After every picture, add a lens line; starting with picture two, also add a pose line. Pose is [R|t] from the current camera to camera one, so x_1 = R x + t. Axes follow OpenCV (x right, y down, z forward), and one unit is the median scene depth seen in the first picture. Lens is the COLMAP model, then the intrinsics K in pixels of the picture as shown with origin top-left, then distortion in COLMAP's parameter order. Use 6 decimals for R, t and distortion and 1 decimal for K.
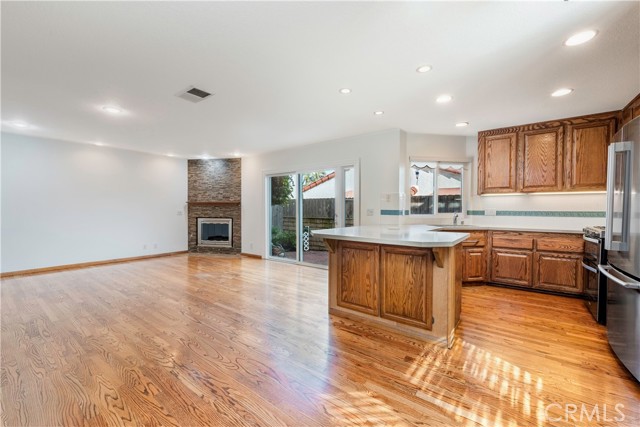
lens RADIAL K [[267.5, 0, 322.5], [0, 267.5, 213.9], [0, 0, 1]] dist [-0.002360, -0.000125]
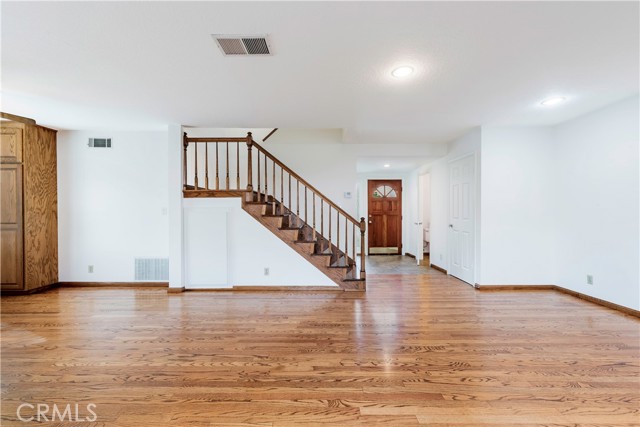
lens RADIAL K [[257.6, 0, 317.3], [0, 257.6, 214.6], [0, 0, 1]] dist [-0.000059, -0.000017]
pose [[-0.805931, 0.004407, -0.591993, -0.160308], [-0.011659, 0.999660, 0.023315, -0.020656], [0.591895, 0.025693, -0.805606, 1.097283]]
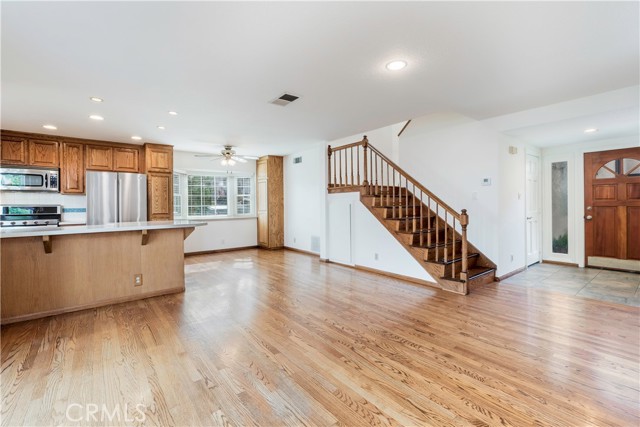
lens RADIAL K [[278.5, 0, 317.9], [0, 278.5, 205.5], [0, 0, 1]] dist [-0.003466, -0.000273]
pose [[-0.965164, 0.006113, 0.261575, -0.601330], [0.012138, 0.999697, 0.021423, -0.025561], [-0.261365, 0.023852, -0.964945, 1.375341]]
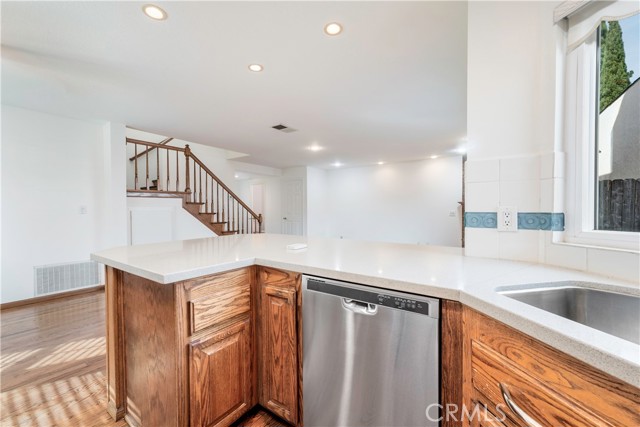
lens RADIAL K [[257.6, 0, 315.7], [0, 257.6, 214.7], [0, 0, 1]] dist [-0.000059, -0.000017]
pose [[0.008388, 0.013616, -0.999872, 0.576806], [-0.015362, 0.999791, 0.013486, -0.011685], [0.999847, 0.015247, 0.008595, 0.774149]]
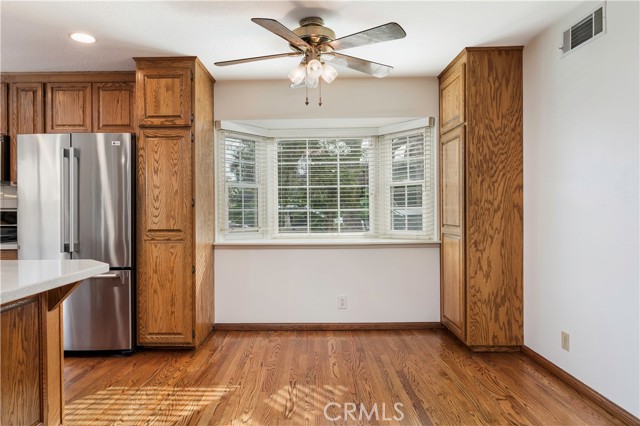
lens RADIAL K [[390.3, 0, 304.1], [0, 390.3, 213.9], [0, 0, 1]] dist [-0.008419, 0.002272]
pose [[-0.585005, -0.008782, 0.810982, -0.298863], [0.021989, 0.999402, 0.026685, -0.012908], [-0.810731, 0.033443, -0.584462, 0.532145]]
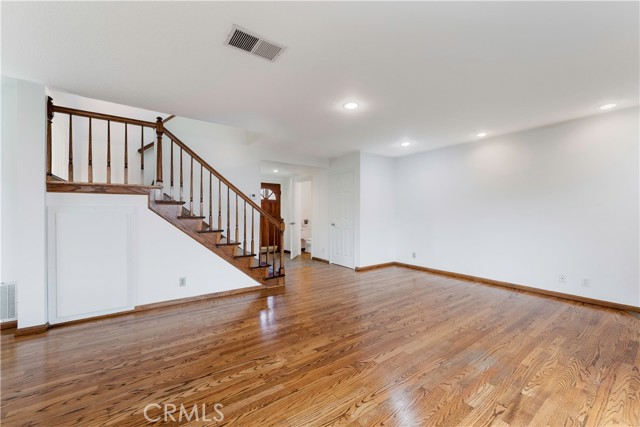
lens RADIAL K [[257.6, 0, 316.5], [0, 257.6, 211.9], [0, 0, 1]] dist [-0.000059, -0.000017]
pose [[-0.306787, -0.007970, -0.951745, 0.061894], [-0.020736, 0.999784, -0.001688, -0.017533], [0.951552, 0.019218, -0.306886, 0.900412]]
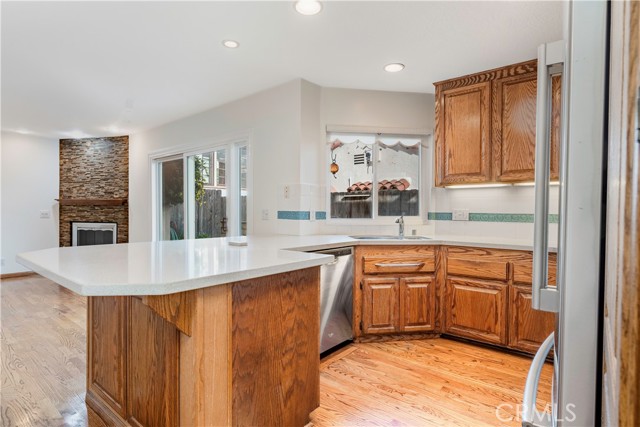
lens RADIAL K [[342.2, 0, 324.3], [0, 342.2, 213.5], [0, 0, 1]] dist [0.000850, 0.000420]
pose [[0.998981, 0.003359, -0.044999, 0.362317], [-0.003820, 0.999941, -0.010178, -0.001515], [0.044962, 0.010340, 0.998935, 0.209357]]
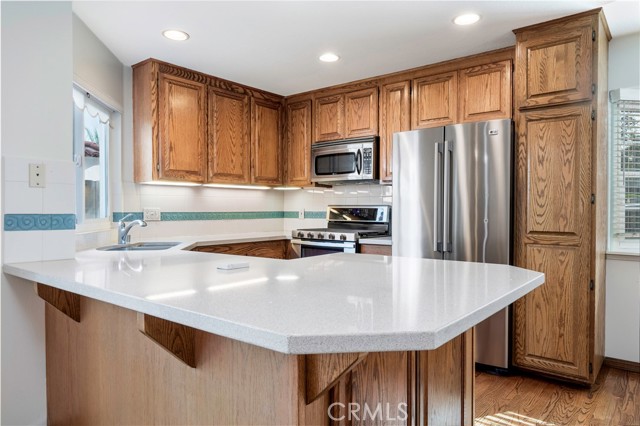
lens RADIAL K [[423.9, 0, 318.3], [0, 423.9, 213.3], [0, 0, 1]] dist [0.002158, -0.002093]
pose [[0.047972, -0.014028, 0.998750, -0.218152], [0.021857, 0.999677, 0.012991, -0.014266], [-0.998610, 0.021206, 0.048263, 0.641977]]
